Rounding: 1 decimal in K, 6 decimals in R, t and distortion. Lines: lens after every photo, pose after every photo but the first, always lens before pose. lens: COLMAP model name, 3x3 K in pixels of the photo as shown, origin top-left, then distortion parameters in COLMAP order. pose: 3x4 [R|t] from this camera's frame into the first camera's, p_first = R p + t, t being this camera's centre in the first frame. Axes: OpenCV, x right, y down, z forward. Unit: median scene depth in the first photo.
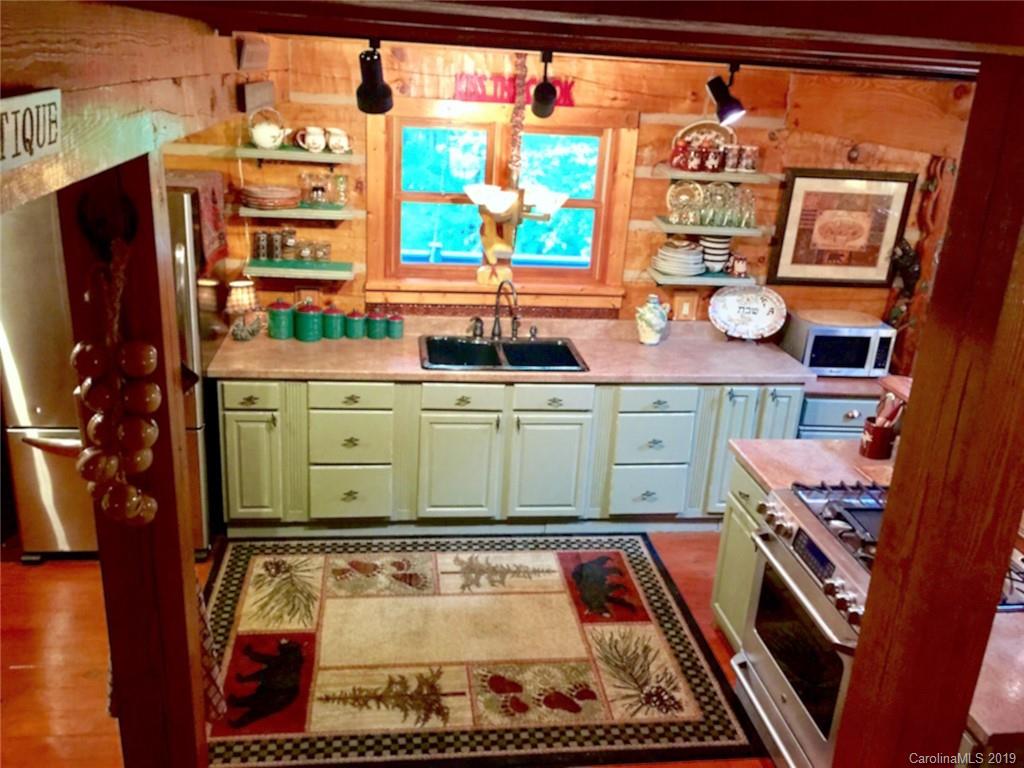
lens RADIAL K [[876.8, 0, 510.0], [0, 876.8, 370.2], [0, 0, 1]] dist [0.077249, -0.099934]
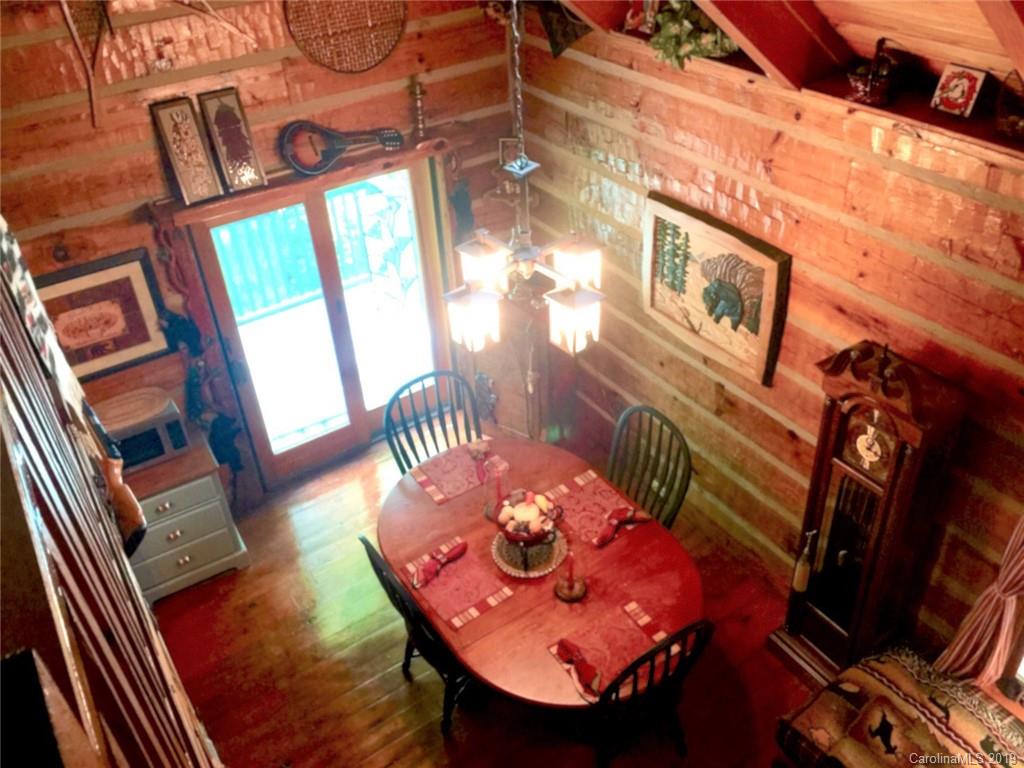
lens RADIAL K [[876.8, 0, 512.7], [0, 876.8, 379.1], [0, 0, 1]] dist [0.077249, -0.099934]
pose [[0.895226, -0.342949, 0.284528, 0.524606], [0.248710, 0.914346, 0.319553, -0.316546], [-0.369747, -0.215307, 0.903842, -0.023684]]
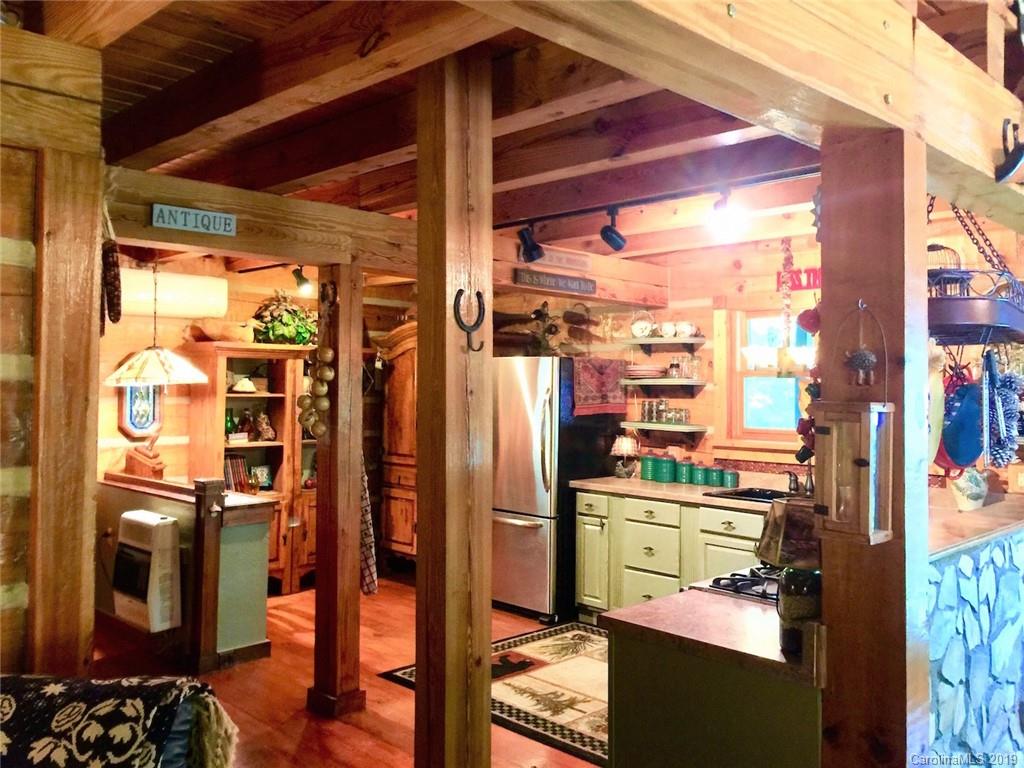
lens RADIAL K [[876.8, 0, 503.0], [0, 876.8, 368.5], [0, 0, 1]] dist [0.077249, -0.099934]
pose [[0.604313, -0.069824, -0.793681, 0.659991], [-0.234655, 0.936372, -0.261045, 0.200842], [0.761408, 0.343995, 0.549477, 0.063011]]
